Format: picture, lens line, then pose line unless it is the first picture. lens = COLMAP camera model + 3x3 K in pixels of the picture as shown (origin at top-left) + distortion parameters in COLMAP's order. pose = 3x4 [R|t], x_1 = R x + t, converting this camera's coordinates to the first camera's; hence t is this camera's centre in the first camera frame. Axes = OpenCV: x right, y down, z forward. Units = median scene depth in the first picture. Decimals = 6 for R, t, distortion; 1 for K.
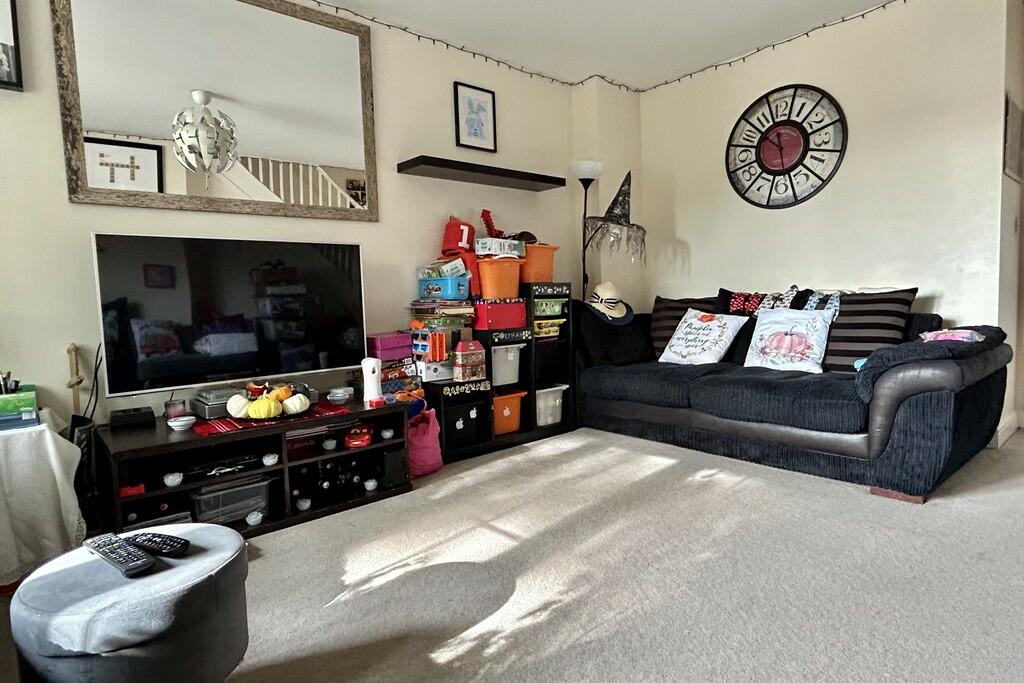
lens RADIAL K [[556.0, 0, 510.9], [0, 556.0, 338.2], [0, 0, 1]] dist [-0.007549, -0.001315]
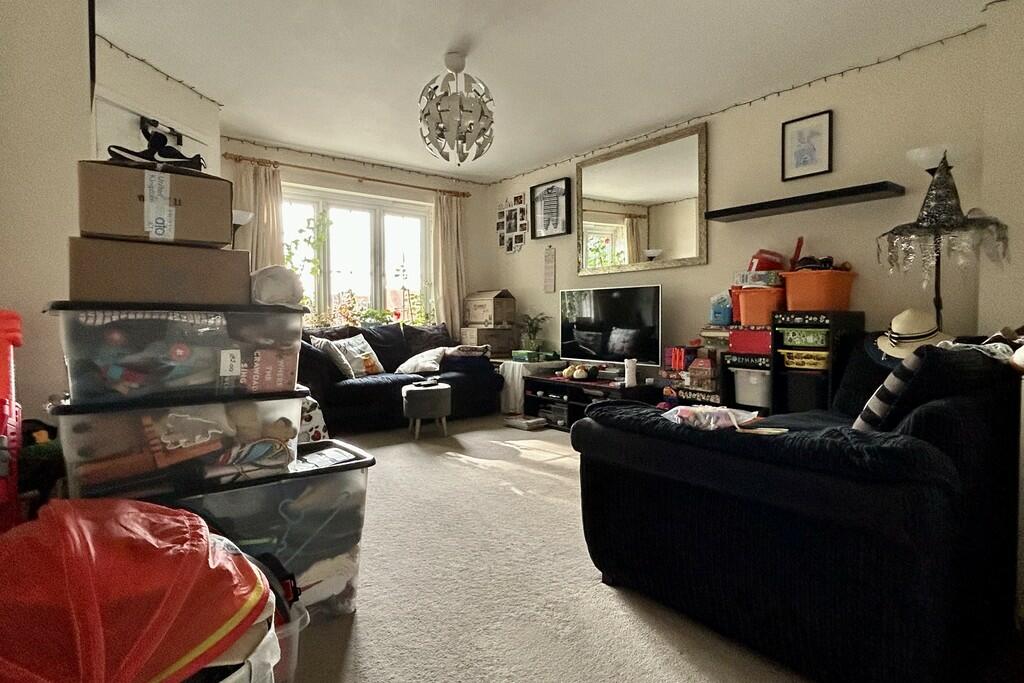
lens RADIAL K [[556.0, 0, 511.7], [0, 556.0, 339.9], [0, 0, 1]] dist [-0.007549, -0.001315]
pose [[-0.054951, 0.068798, -0.996116, 1.116165], [-0.075622, 0.994471, 0.072856, -0.089441], [0.995621, 0.079331, -0.049444, 0.610076]]
